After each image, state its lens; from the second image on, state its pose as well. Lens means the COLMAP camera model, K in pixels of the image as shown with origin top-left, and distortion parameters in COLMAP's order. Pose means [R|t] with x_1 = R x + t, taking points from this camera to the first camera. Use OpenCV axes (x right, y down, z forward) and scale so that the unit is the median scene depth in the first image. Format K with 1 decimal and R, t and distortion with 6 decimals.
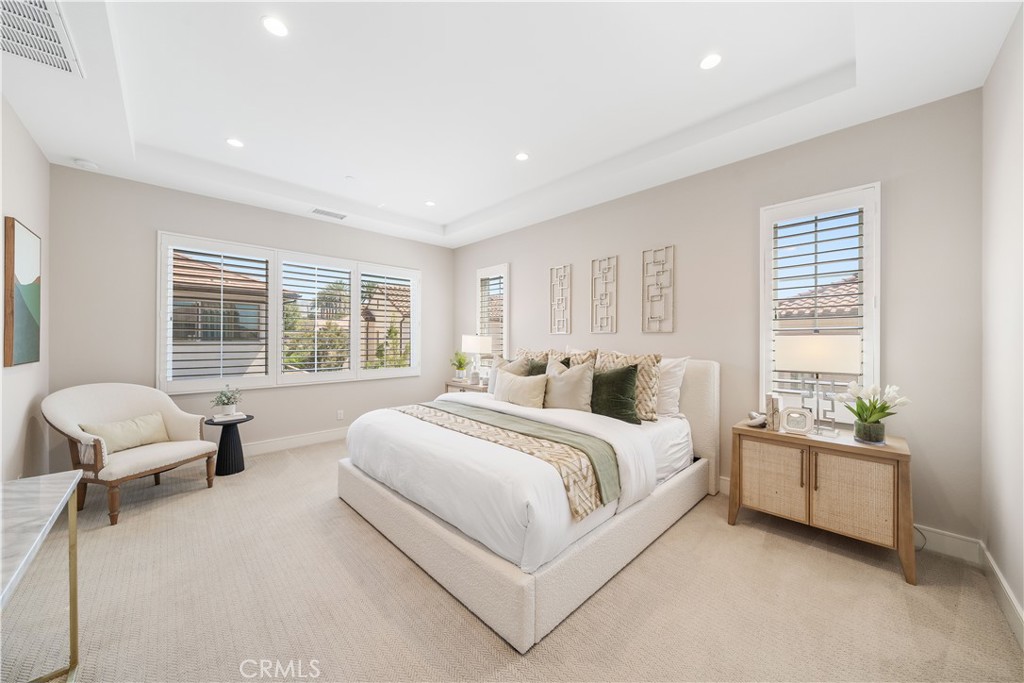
lens RADIAL K [[349.9, 0, 512.0], [0, 349.9, 341.5], [0, 0, 1]] dist [-0.001790, -0.000246]
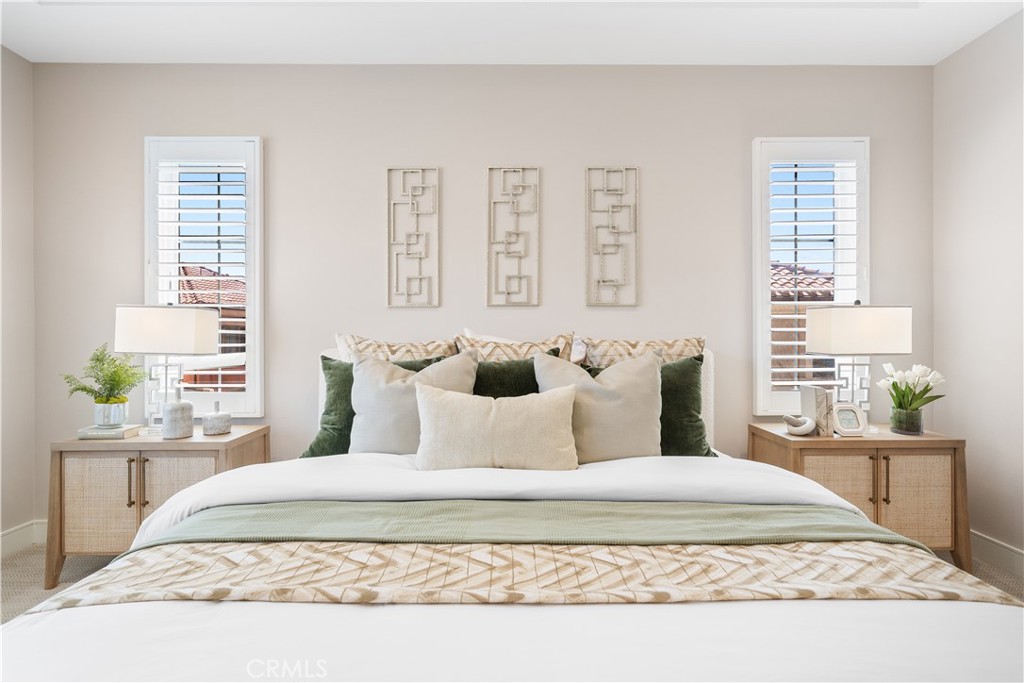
lens RADIAL K [[540.4, 0, 513.5], [0, 540.4, 325.7], [0, 0, 1]] dist [0.010226, -0.000476]
pose [[0.689357, -0.013347, 0.724299, -0.382190], [0.007452, 0.999908, 0.011334, -0.001976], [-0.724383, -0.002416, 0.689393, 0.462707]]
